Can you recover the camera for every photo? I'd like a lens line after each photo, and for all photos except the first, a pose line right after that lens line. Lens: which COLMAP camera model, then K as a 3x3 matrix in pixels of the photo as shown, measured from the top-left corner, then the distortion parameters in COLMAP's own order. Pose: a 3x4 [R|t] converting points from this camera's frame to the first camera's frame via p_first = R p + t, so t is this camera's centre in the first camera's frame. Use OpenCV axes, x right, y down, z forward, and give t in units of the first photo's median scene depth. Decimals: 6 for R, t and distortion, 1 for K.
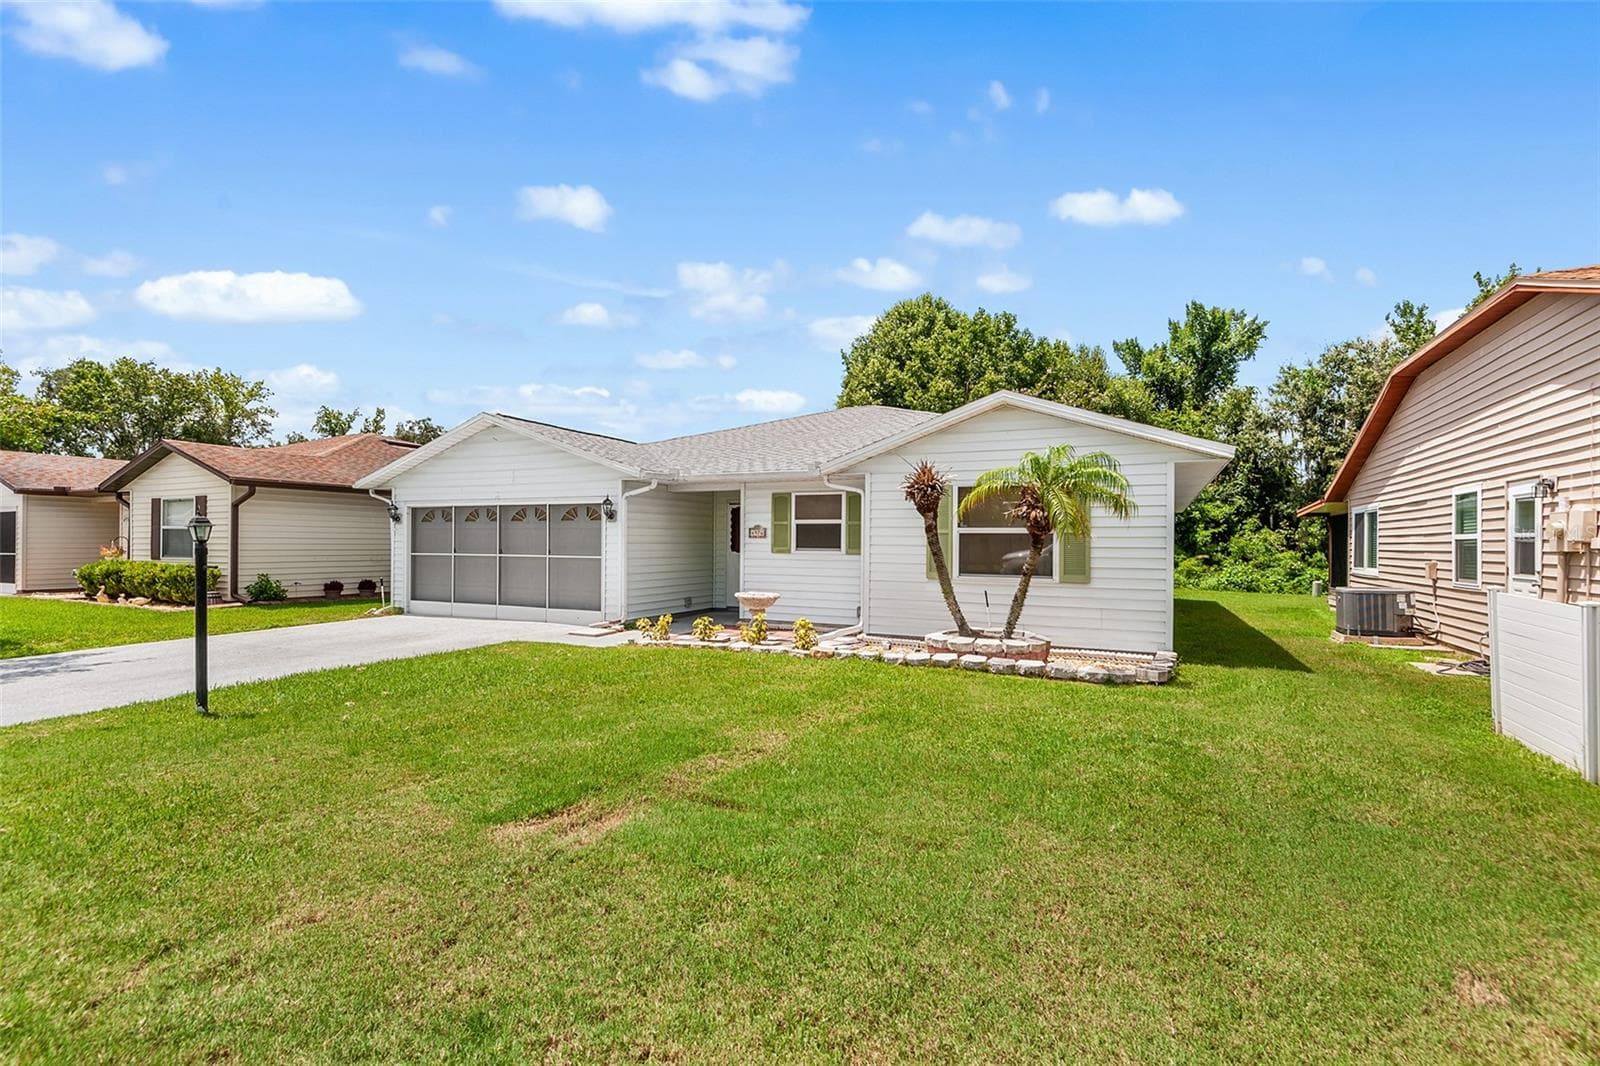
lens RADIAL K [[740.8, 0, 800.0], [0, 740.8, 551.4], [0, 0, 1]] dist [0.003138, 0.000224]
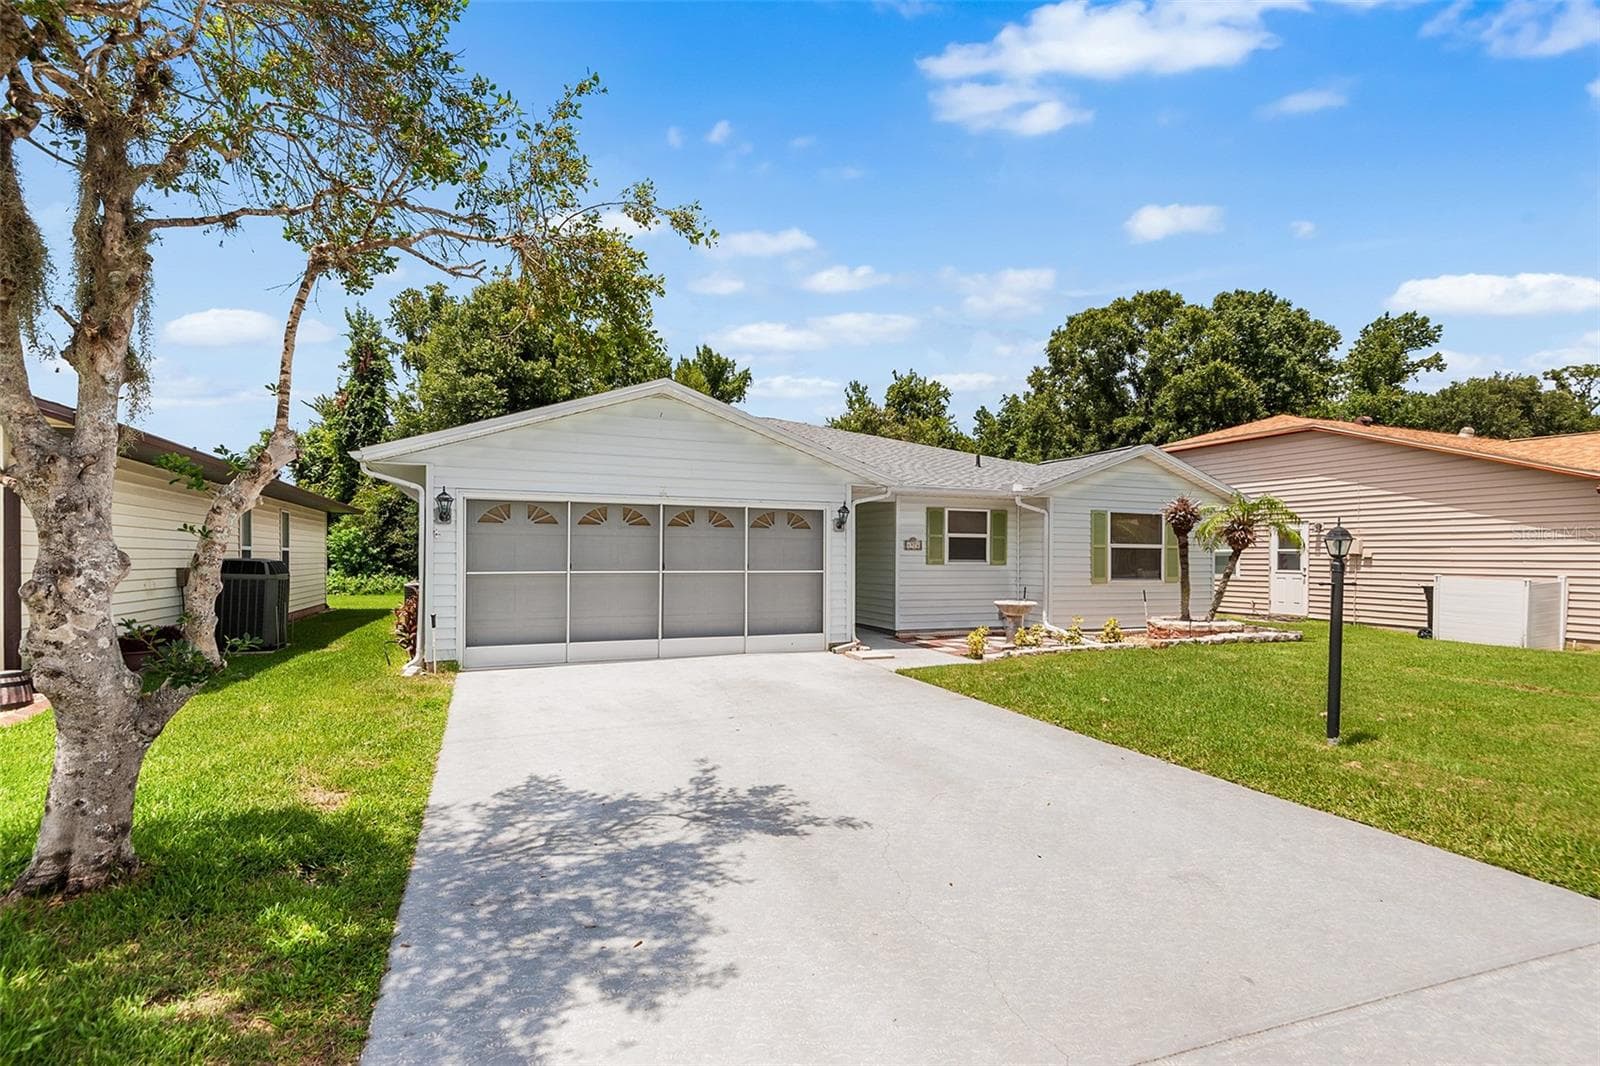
lens RADIAL K [[740.8, 0, 800.0], [0, 740.8, 551.4], [0, 0, 1]] dist [0.003138, 0.000224]
pose [[0.666780, 0.000879, 0.745254, -0.940388], [0.006684, 0.999952, -0.007160, -0.010142], [-0.745224, 0.009756, 0.666743, 0.438755]]
